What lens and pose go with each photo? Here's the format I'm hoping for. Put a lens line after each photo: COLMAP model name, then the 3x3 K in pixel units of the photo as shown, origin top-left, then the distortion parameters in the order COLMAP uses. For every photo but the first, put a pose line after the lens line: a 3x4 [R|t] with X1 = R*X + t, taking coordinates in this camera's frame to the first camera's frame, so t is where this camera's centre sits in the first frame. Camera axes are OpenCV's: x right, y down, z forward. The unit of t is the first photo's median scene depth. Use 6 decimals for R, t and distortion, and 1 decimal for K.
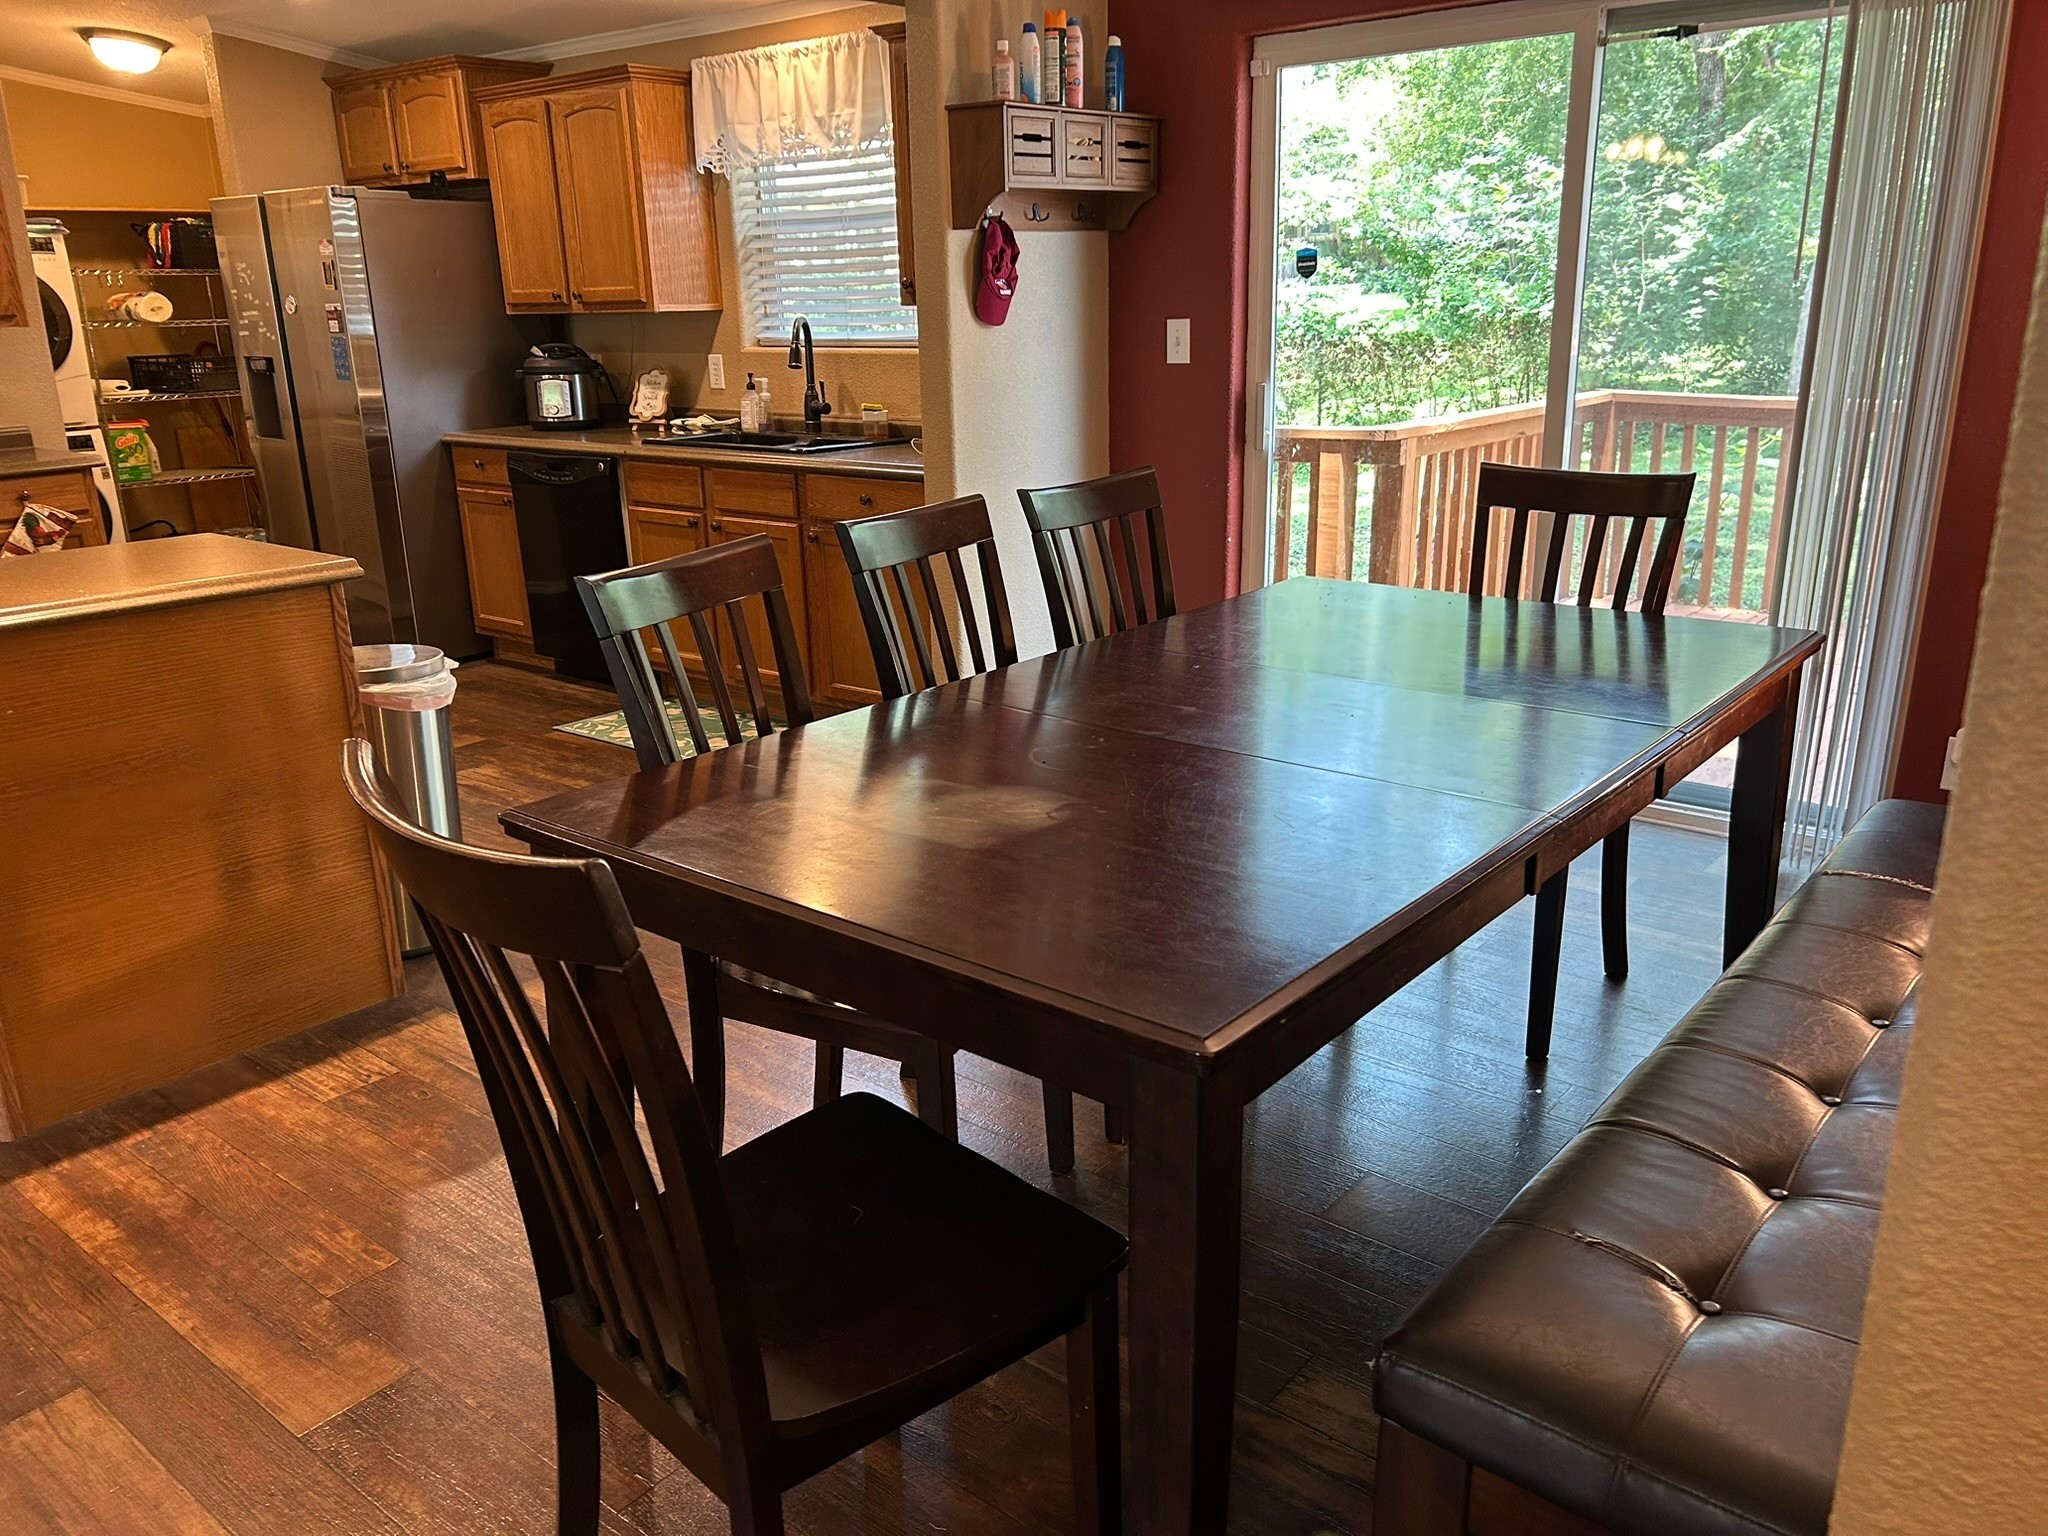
lens RADIAL K [[1534.4, 0, 1045.9], [0, 1534.4, 764.0], [0, 0, 1]] dist [0.057753, -0.062120]
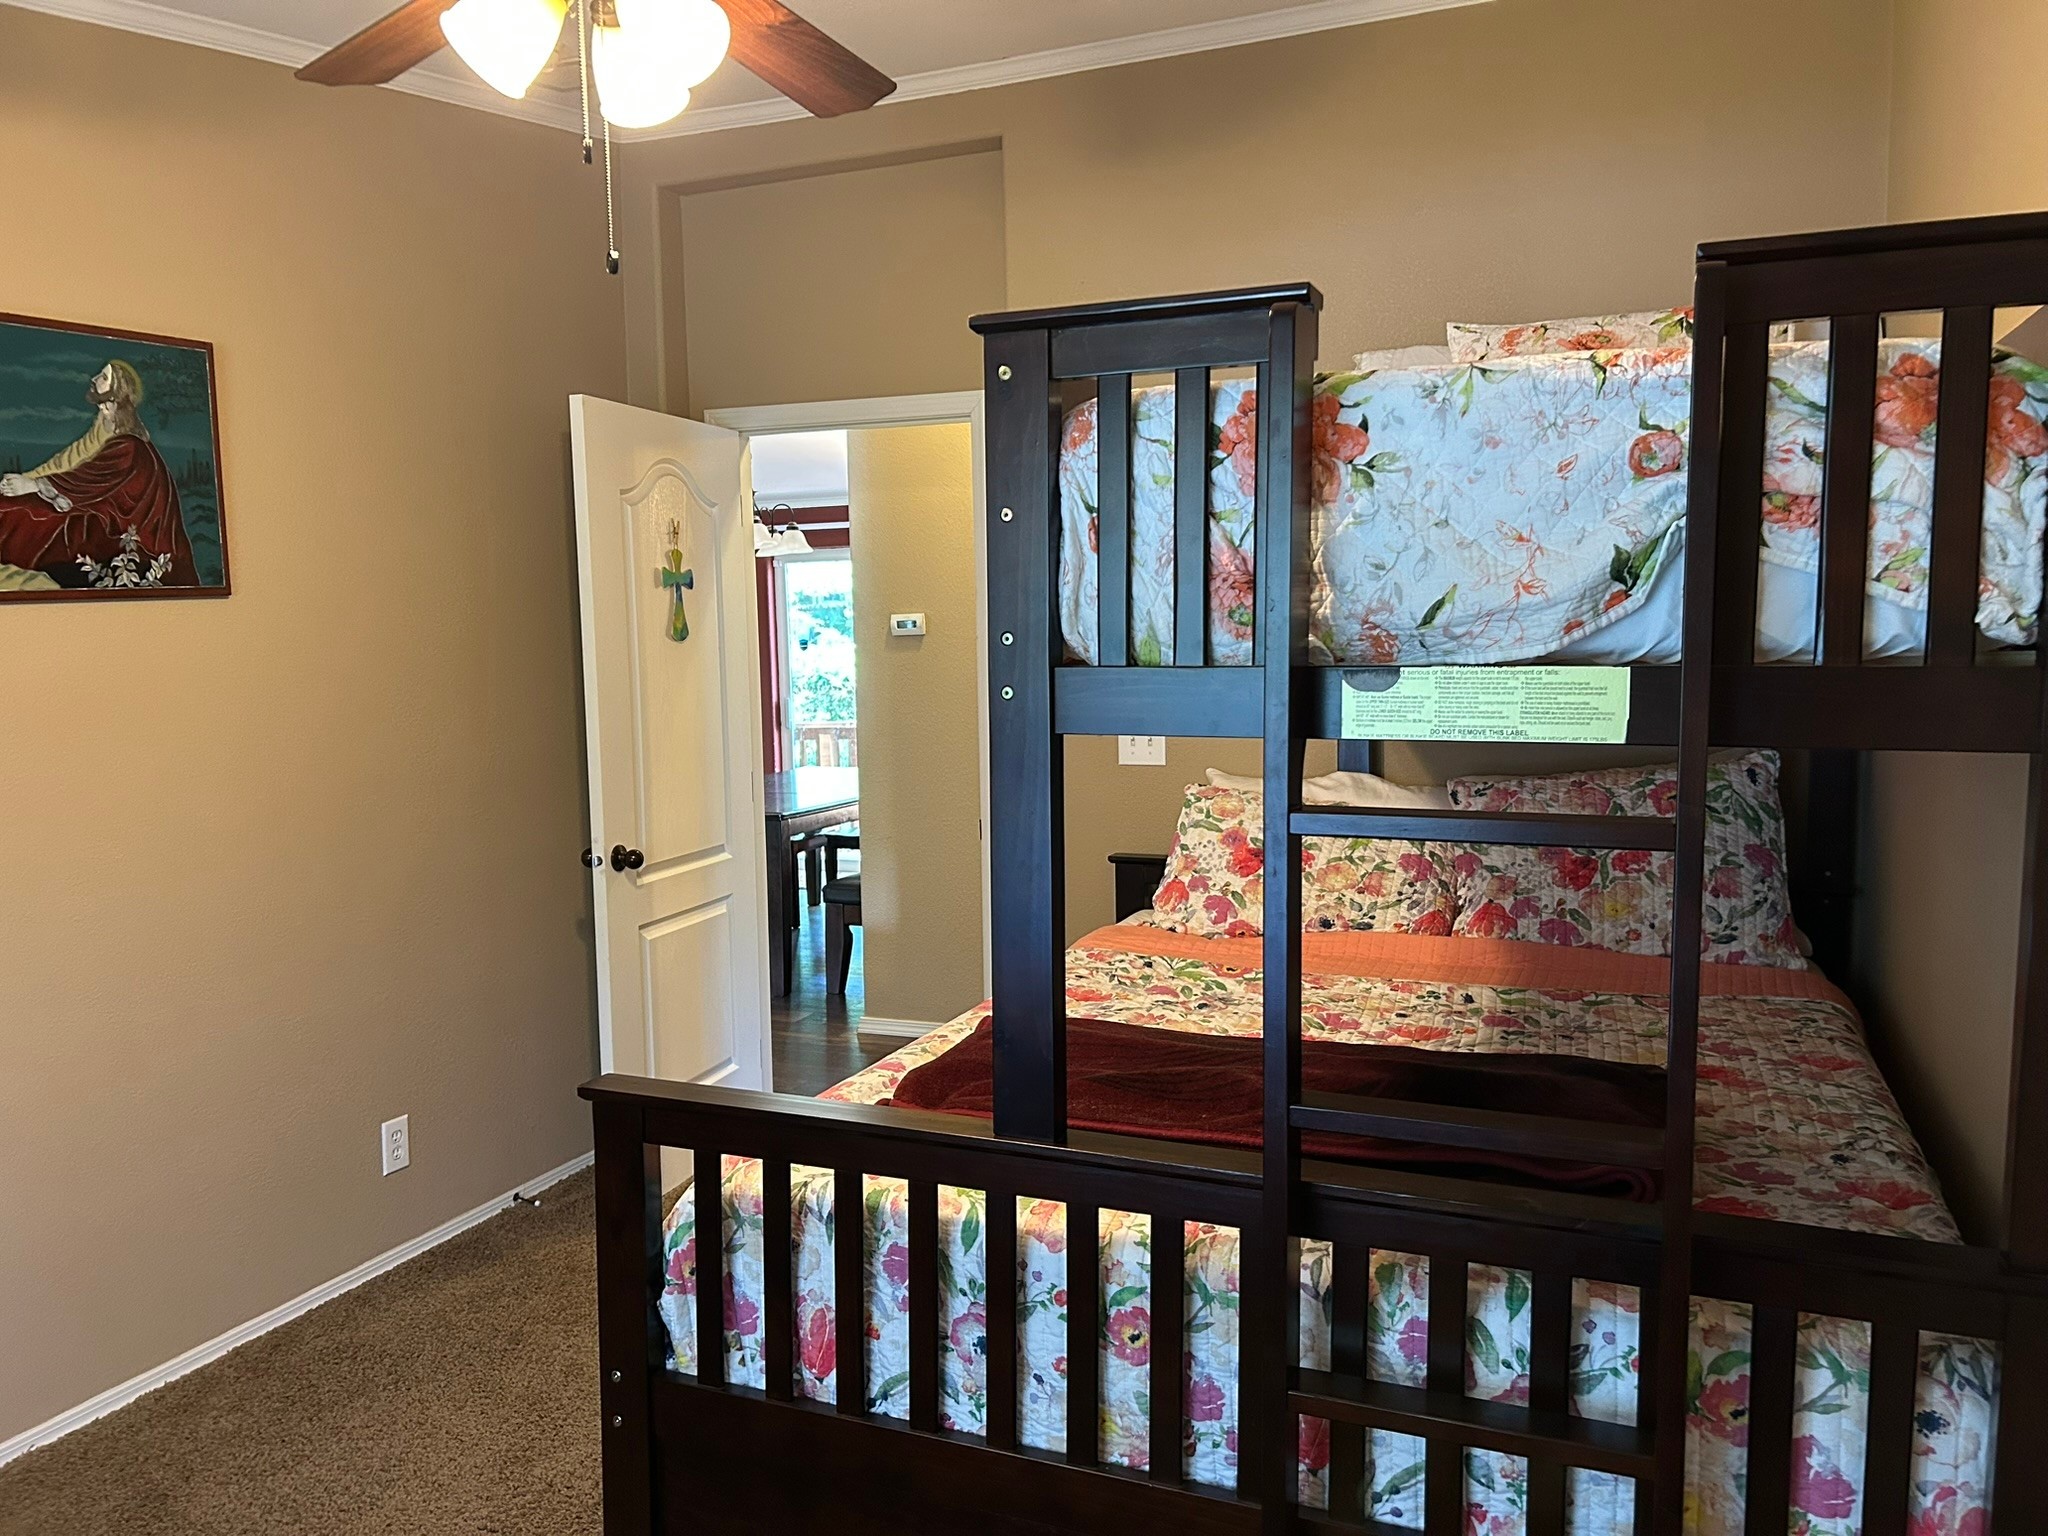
lens RADIAL K [[1534.4, 0, 1024.8], [0, 1534.4, 774.2], [0, 0, 1]] dist [0.057753, -0.062120]
pose [[0.958751, -0.018206, 0.283664, -0.124452], [0.078185, 0.976344, -0.201594, 0.257606], [-0.273284, 0.215457, 0.937494, -0.875988]]
